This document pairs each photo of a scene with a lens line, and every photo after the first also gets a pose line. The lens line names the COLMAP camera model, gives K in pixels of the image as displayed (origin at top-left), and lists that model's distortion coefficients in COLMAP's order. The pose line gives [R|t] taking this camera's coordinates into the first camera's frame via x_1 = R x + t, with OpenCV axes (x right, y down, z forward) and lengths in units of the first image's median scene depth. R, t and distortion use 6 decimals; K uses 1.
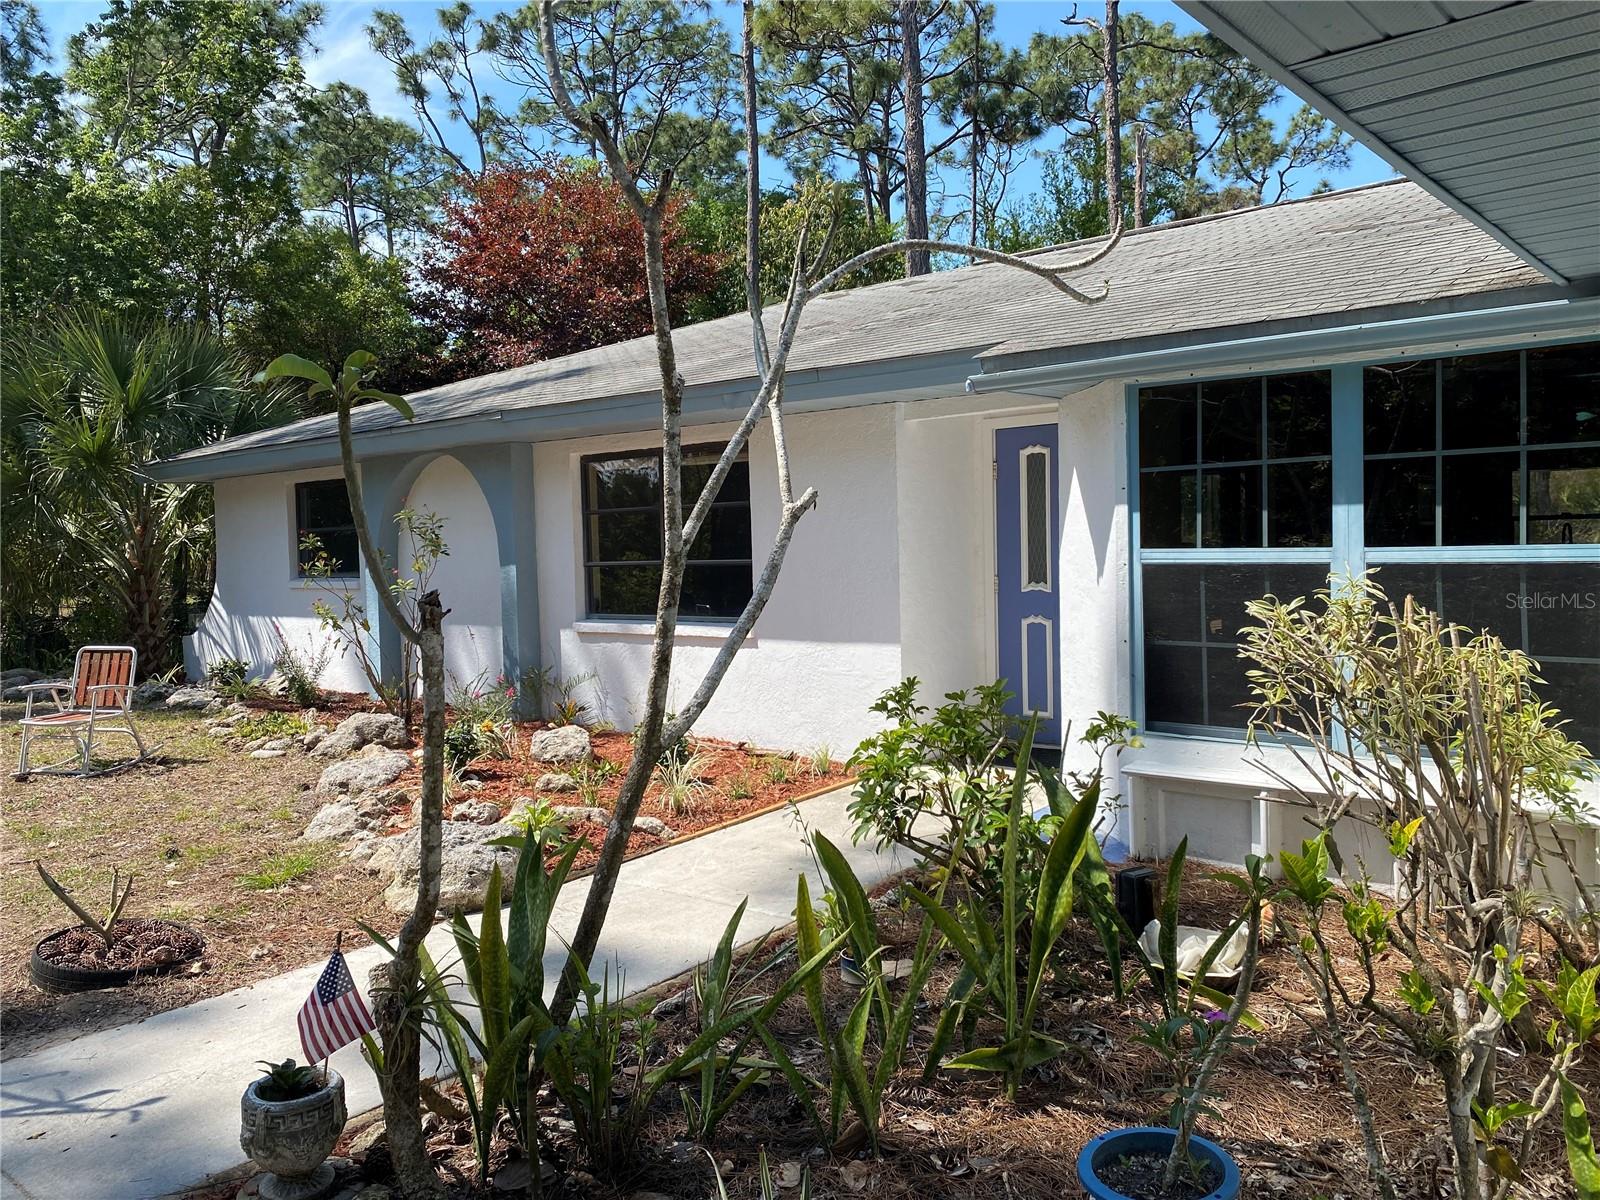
lens RADIAL K [[1159.5, 0, 854.4], [0, 1159.5, 562.4], [0, 0, 1]] dist [0.002509, -0.006764]
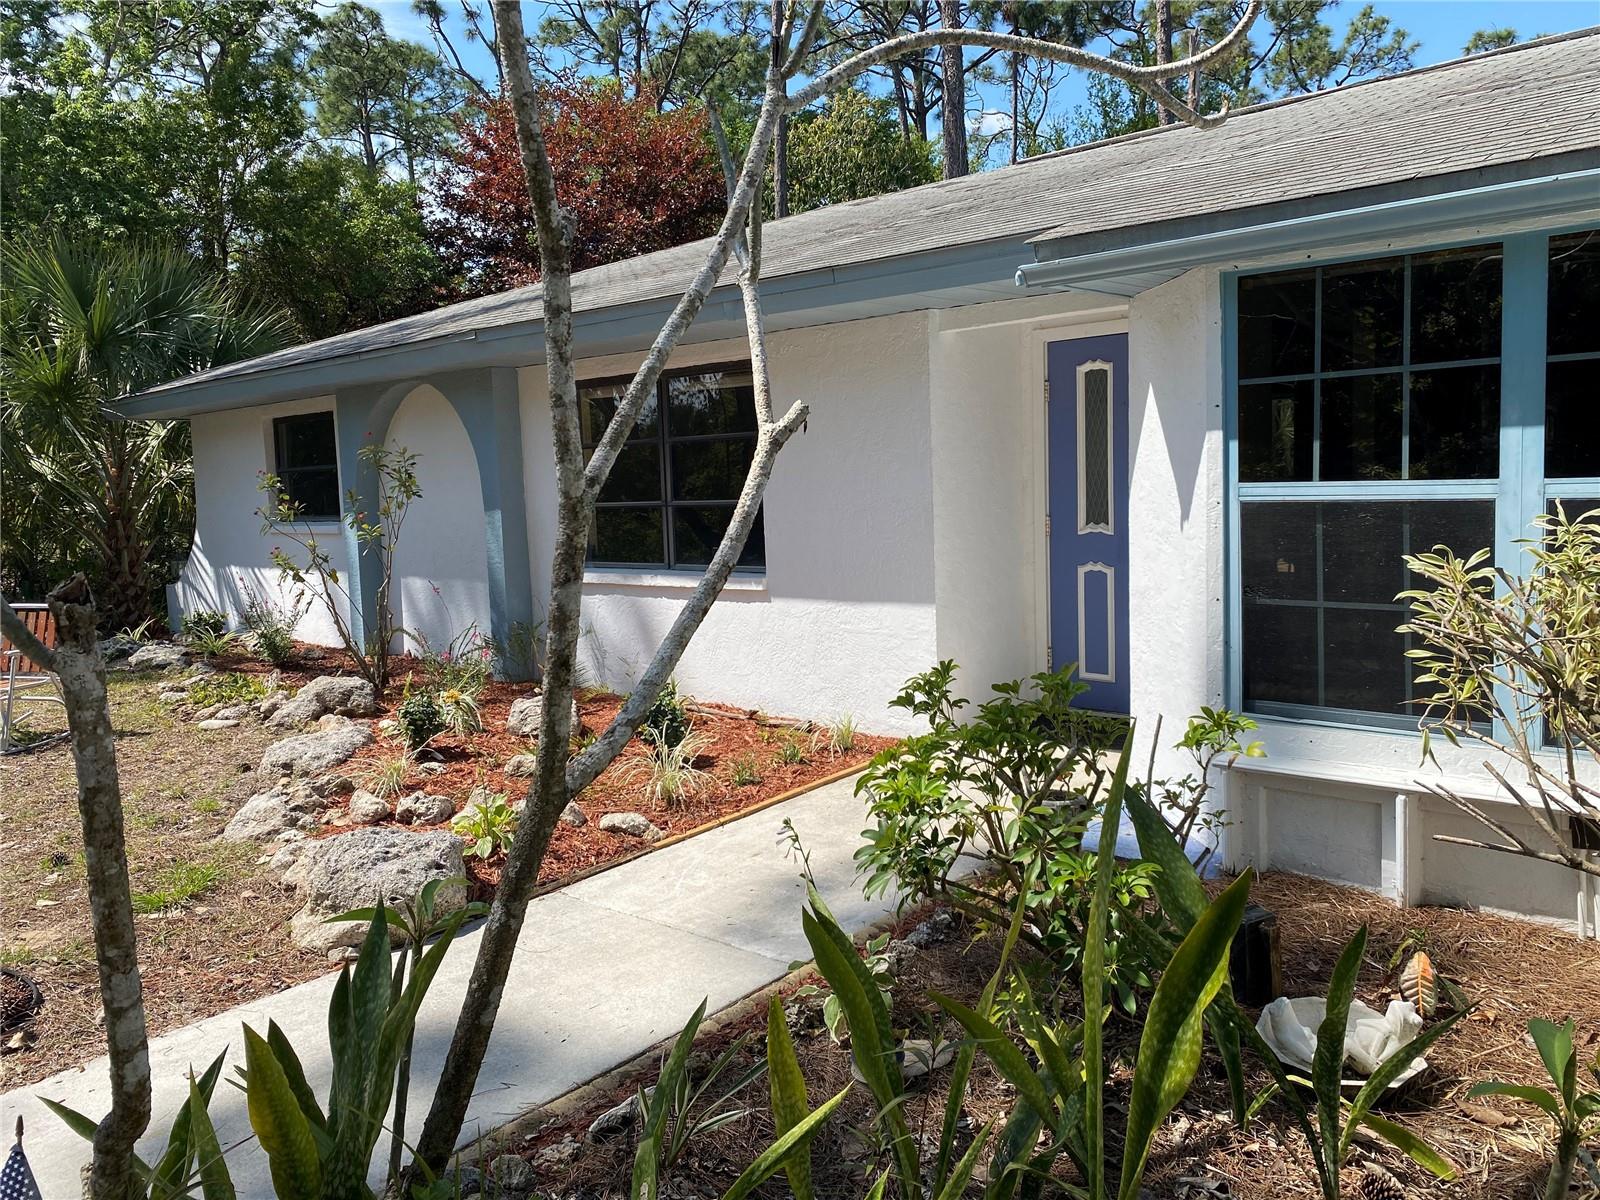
lens RADIAL K [[1159.5, 0, 854.4], [0, 1159.5, 562.4], [0, 0, 1]] dist [0.002509, -0.006764]
pose [[0.999401, -0.006631, -0.033966, 0.008689], [0.008523, 0.998402, 0.055859, -0.002887], [0.033541, -0.056115, 0.997861, 0.140366]]
